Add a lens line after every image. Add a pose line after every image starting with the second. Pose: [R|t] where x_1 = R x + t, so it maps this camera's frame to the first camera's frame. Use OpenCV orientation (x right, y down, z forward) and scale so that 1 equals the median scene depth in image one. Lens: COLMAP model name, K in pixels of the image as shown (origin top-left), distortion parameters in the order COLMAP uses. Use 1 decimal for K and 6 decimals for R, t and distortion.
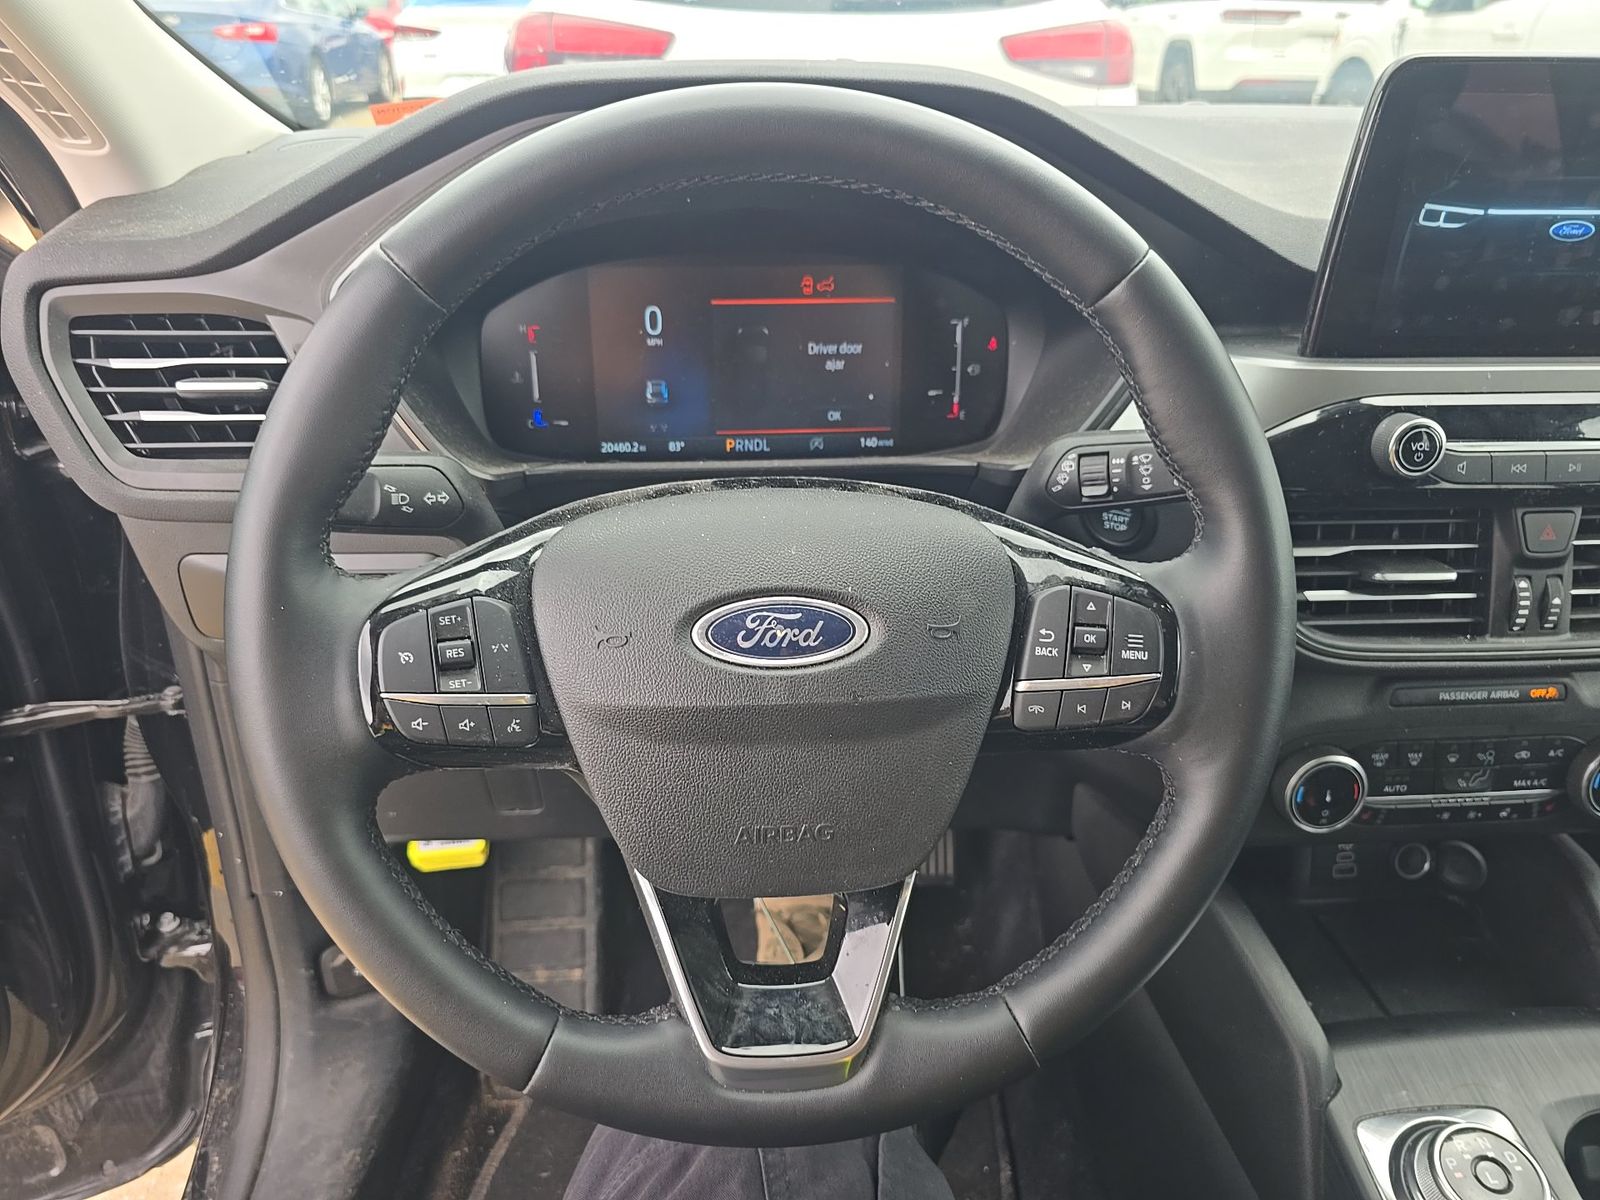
lens RADIAL K [[1066.1, 0, 795.8], [0, 1066.1, 612.5], [0, 0, 1]] dist [0.012654, -0.030982]
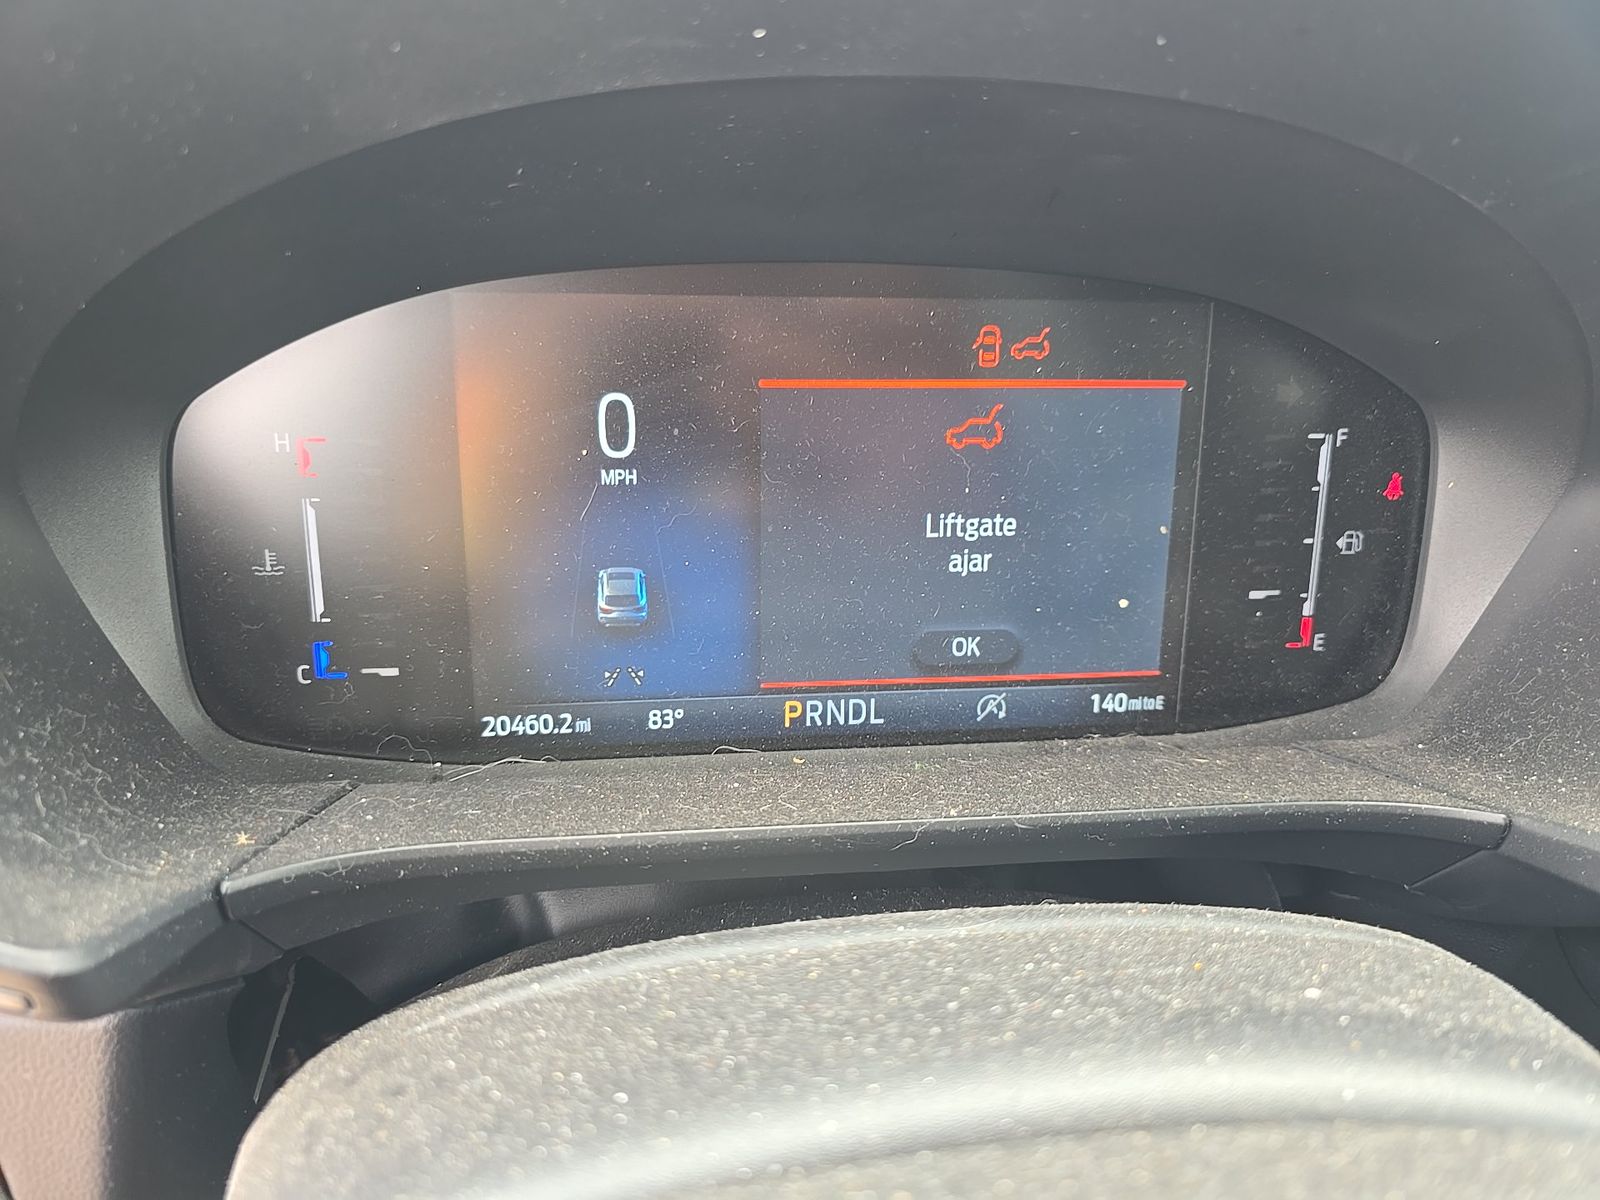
lens RADIAL K [[1066.1, 0, 795.0], [0, 1066.1, 598.5], [0, 0, 1]] dist [0.012654, -0.030982]
pose [[0.998859, 0.004975, 0.047497, -0.094792], [-0.000585, 0.995757, -0.092015, -0.191305], [-0.047753, 0.091883, 0.994624, 0.671686]]
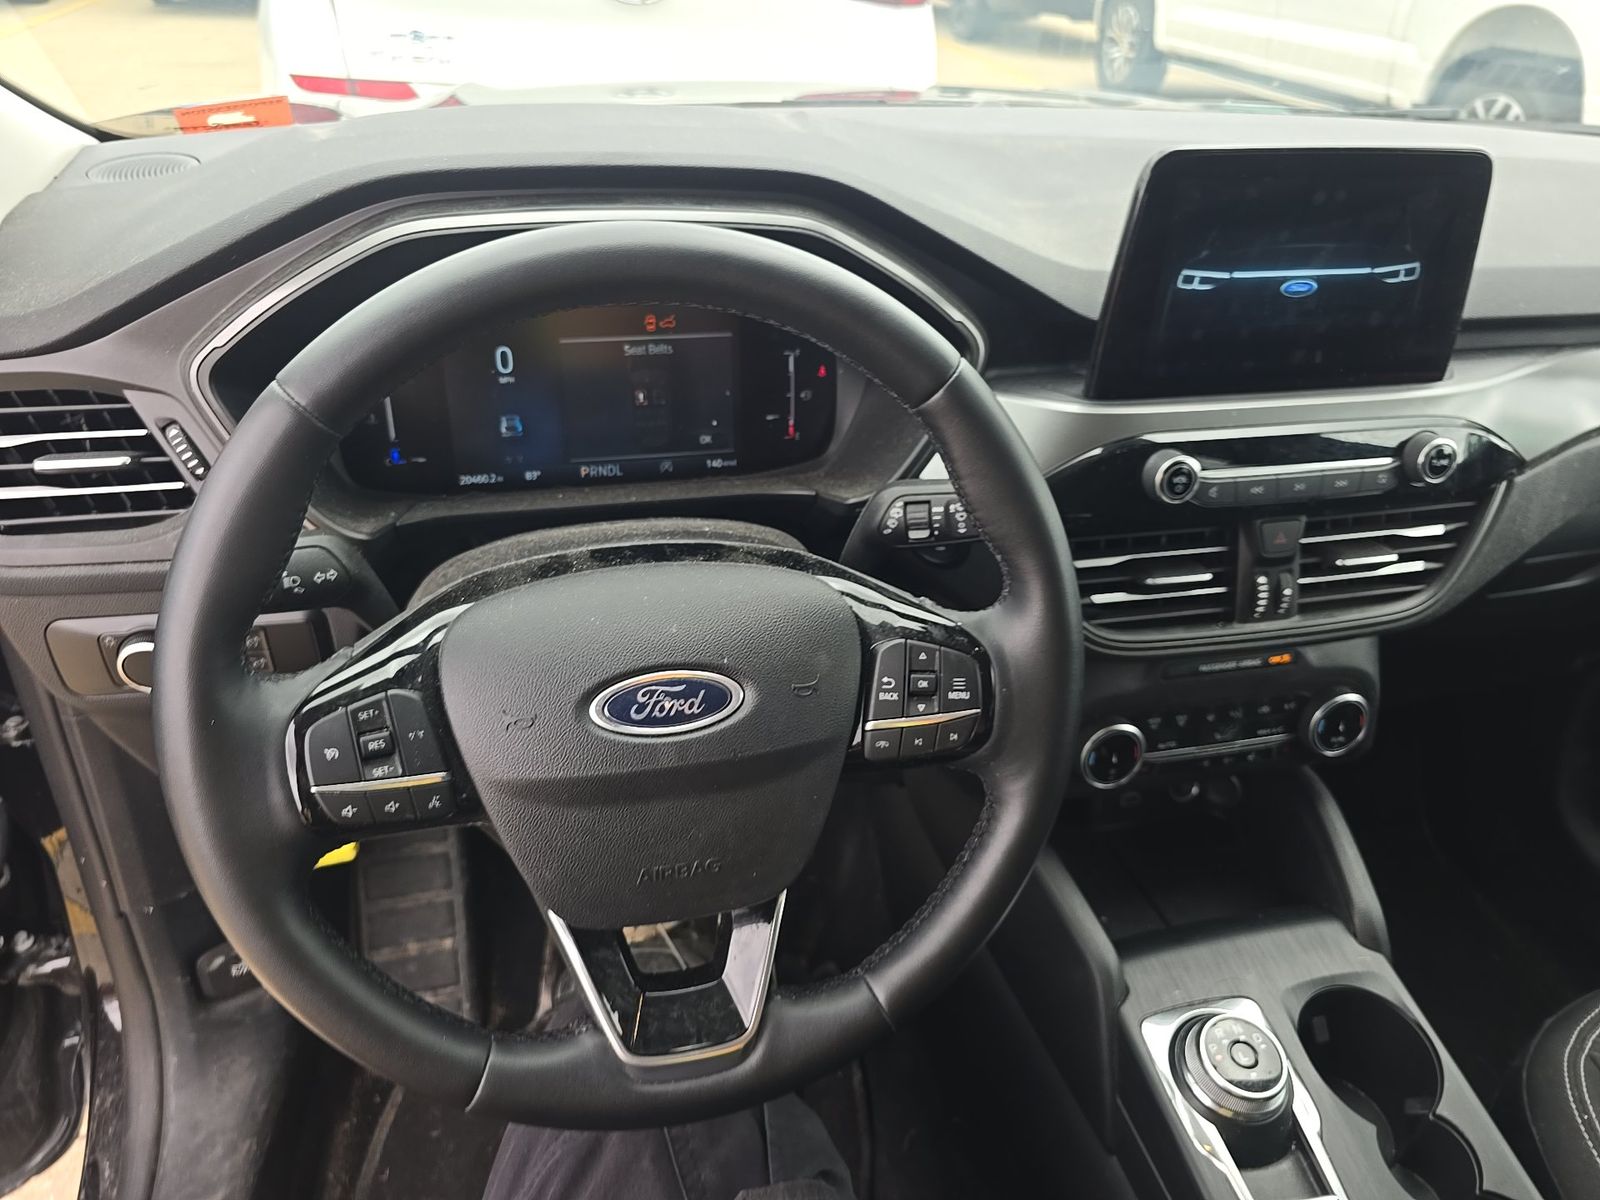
lens RADIAL K [[1066.1, 0, 794.5], [0, 1066.1, 605.3], [0, 0, 1]] dist [0.012654, -0.030982]
pose [[0.984973, -0.057600, 0.162820, -0.041983], [0.043786, 0.995228, 0.087195, -0.126296], [-0.167066, -0.078756, 0.982795, -0.109134]]
